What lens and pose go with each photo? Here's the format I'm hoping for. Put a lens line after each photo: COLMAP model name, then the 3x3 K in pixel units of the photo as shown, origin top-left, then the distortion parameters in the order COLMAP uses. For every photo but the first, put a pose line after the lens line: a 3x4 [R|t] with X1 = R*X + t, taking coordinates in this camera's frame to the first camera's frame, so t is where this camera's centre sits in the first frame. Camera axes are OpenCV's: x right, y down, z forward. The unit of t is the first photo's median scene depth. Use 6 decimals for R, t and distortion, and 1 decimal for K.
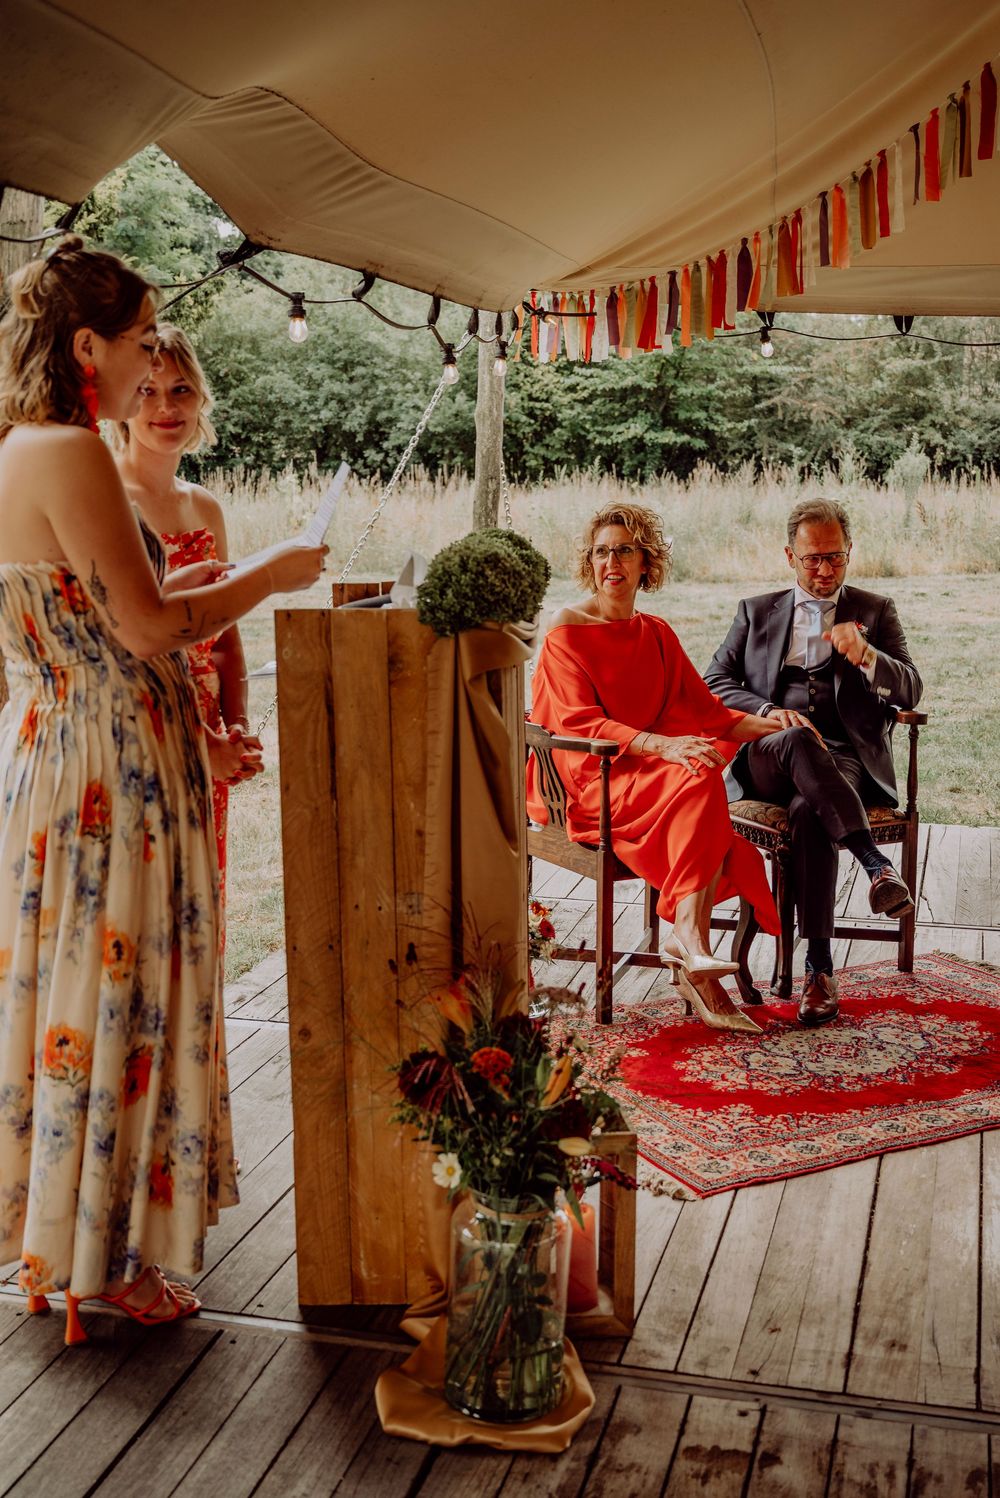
lens RADIAL K [[1811.1, 0, 500.0], [0, 1811.1, 749.0], [0, 0, 1]] dist [-0.003719, 0.003582]
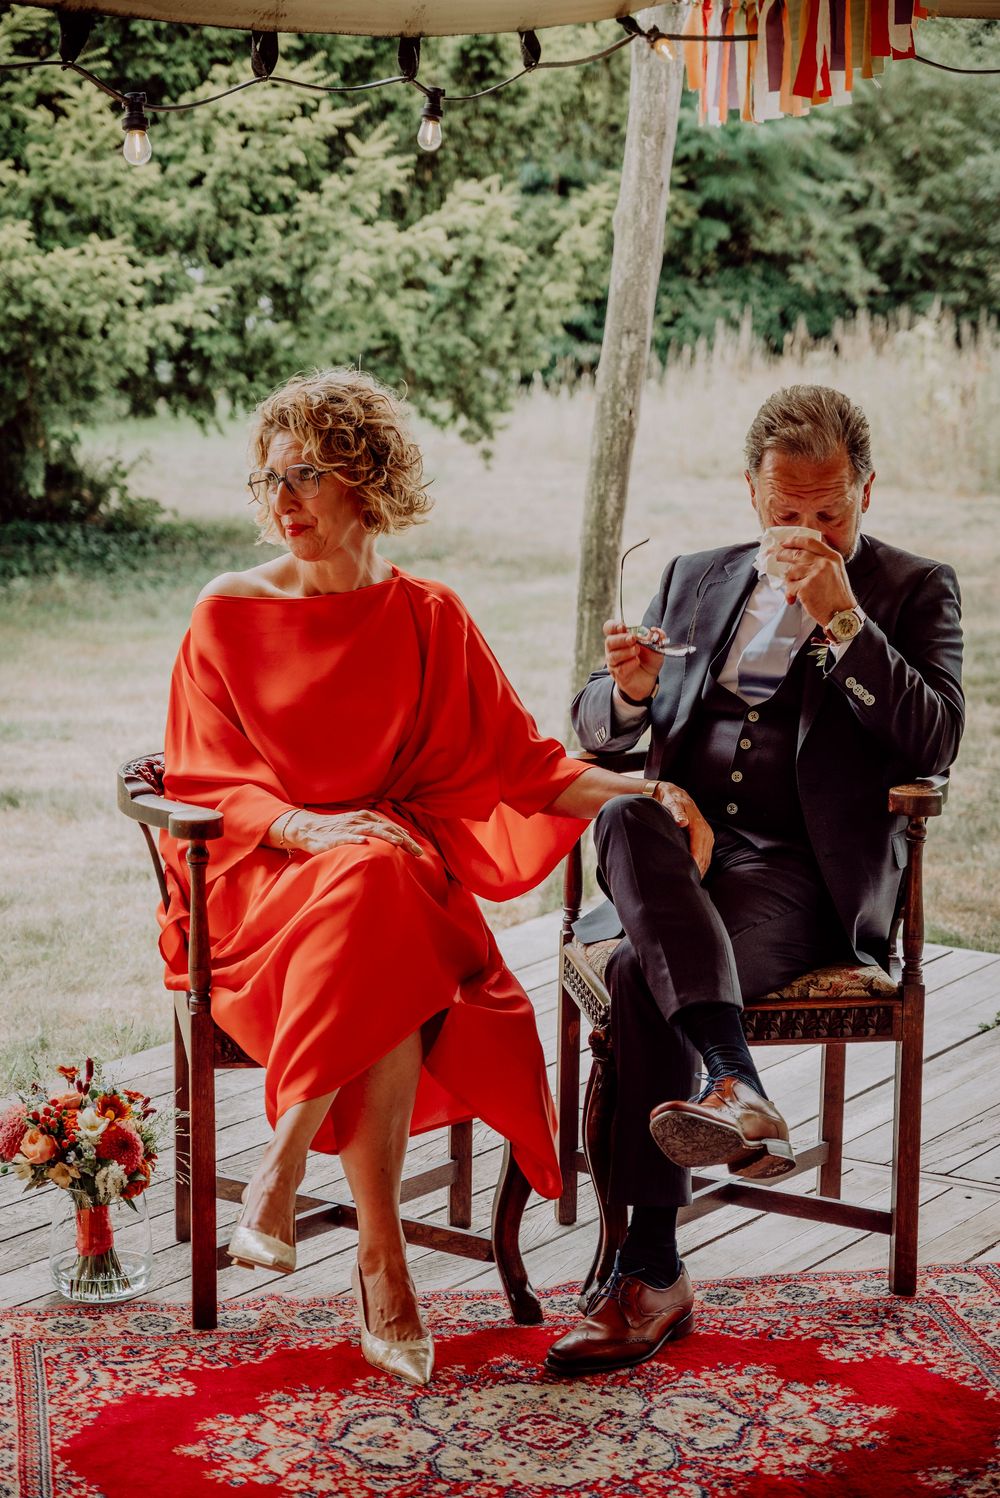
lens RADIAL K [[2995.9, 0, 500.0], [0, 2995.9, 749.0], [0, 0, 1]] dist [0.071872, -0.665453]
pose [[0.938110, 0.050826, -0.342588, 0.396515], [-0.053887, 0.998547, 0.000585, -0.025526], [0.342120, 0.017912, 0.939485, 0.154938]]
